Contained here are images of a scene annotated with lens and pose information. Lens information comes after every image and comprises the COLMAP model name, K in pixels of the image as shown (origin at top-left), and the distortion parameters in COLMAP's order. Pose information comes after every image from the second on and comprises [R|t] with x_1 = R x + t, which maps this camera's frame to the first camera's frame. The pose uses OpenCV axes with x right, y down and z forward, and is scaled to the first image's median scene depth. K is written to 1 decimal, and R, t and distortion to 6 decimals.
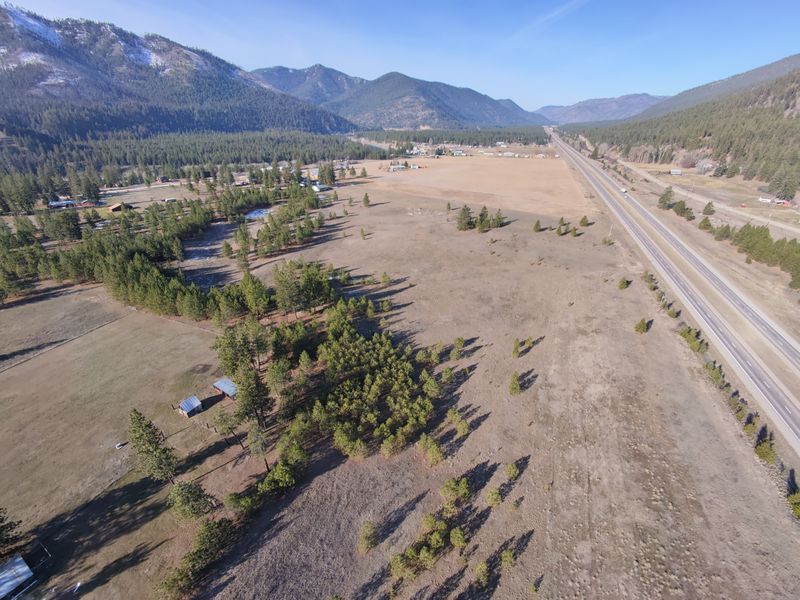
lens RADIAL K [[363.6, 0, 405.8], [0, 363.6, 302.9], [0, 0, 1]] dist [-0.002388, -0.002565]
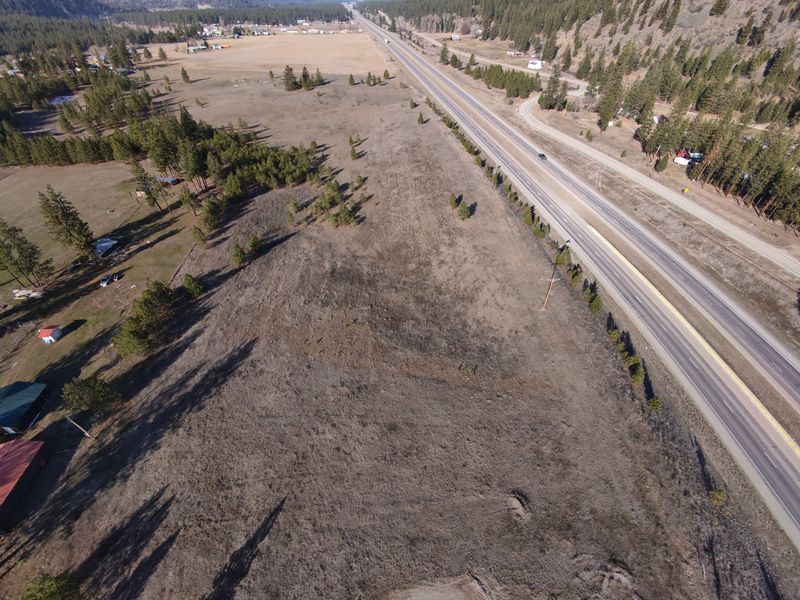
lens RADIAL K [[363.6, 0, 405.7], [0, 363.6, 305.1], [0, 0, 1]] dist [-0.002388, -0.002565]
pose [[0.895555, -0.292509, 0.335291, -0.047095], [0.205153, 0.940116, 0.272202, 0.090741], [-0.394834, -0.174986, 0.901935, -0.136556]]
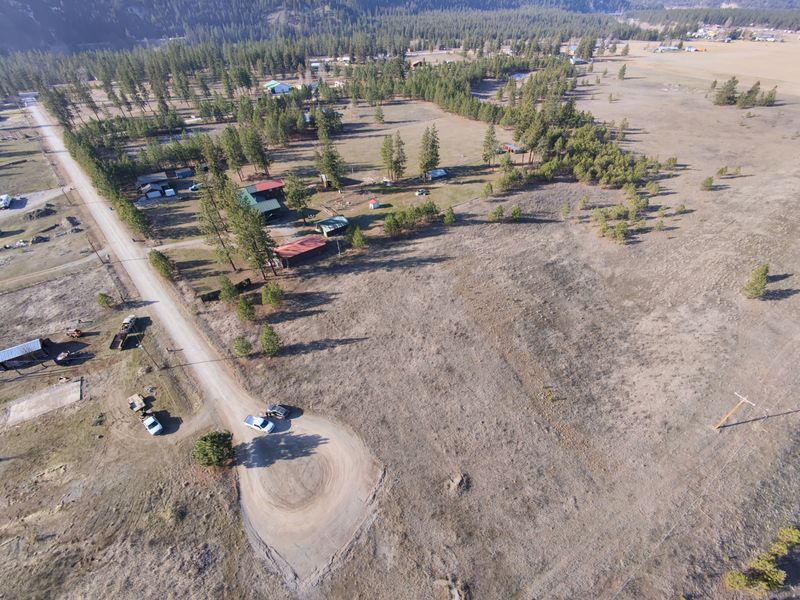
lens RADIAL K [[363.6, 0, 406.8], [0, 363.6, 302.6], [0, 0, 1]] dist [-0.002388, -0.002565]
pose [[0.846880, 0.331354, -0.415932, 0.010420], [-0.226581, 0.932431, 0.281483, 0.100114], [0.481098, -0.144140, 0.864736, -0.158902]]
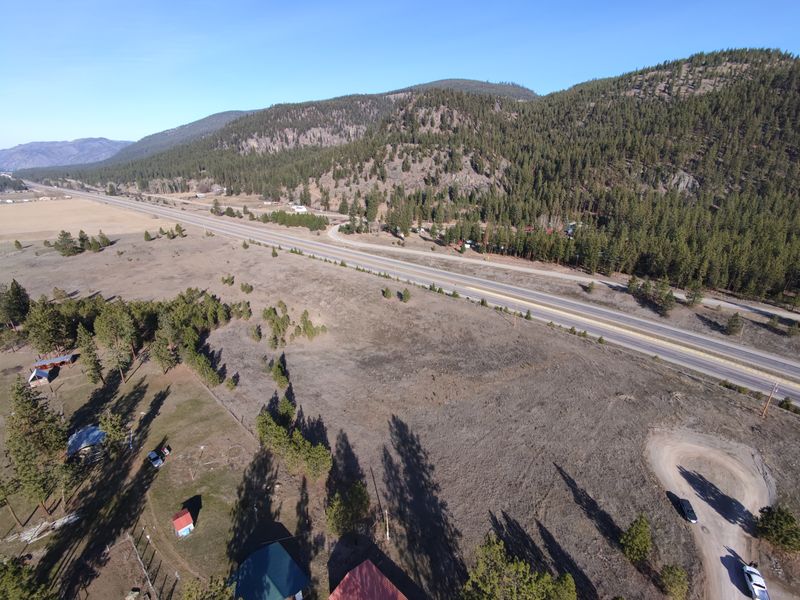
lens RADIAL K [[363.6, 0, 406.5], [0, 363.6, 303.8], [0, 0, 1]] dist [-0.002388, -0.002565]
pose [[0.383107, -0.340980, 0.858465, -0.174244], [0.423969, 0.890605, 0.164541, 0.063025], [-0.820658, 0.300925, 0.485762, -0.082108]]
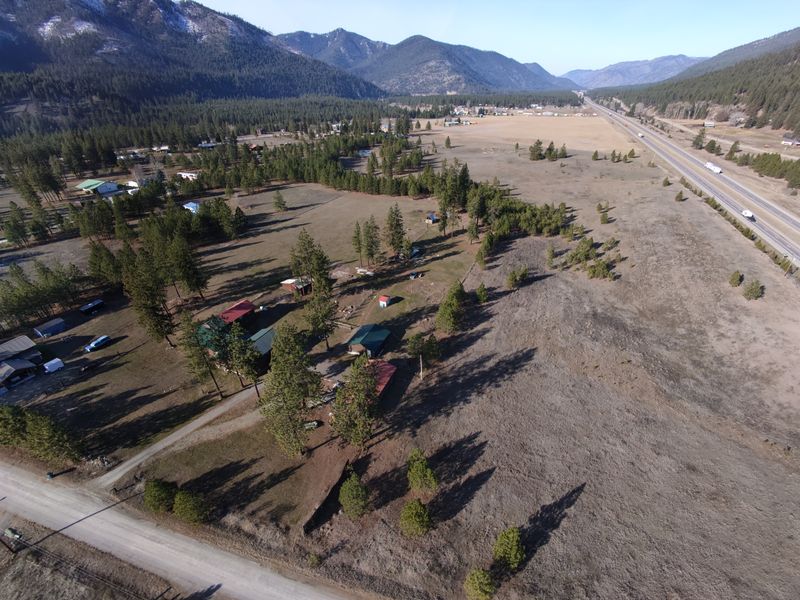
lens RADIAL K [[363.6, 0, 405.9], [0, 363.6, 303.0], [0, 0, 1]] dist [-0.002388, -0.002565]
pose [[0.999043, 0.012266, -0.041985, -0.108573], [-0.009334, 0.997551, 0.069314, 0.098967], [0.042732, -0.068856, 0.996711, -0.151444]]
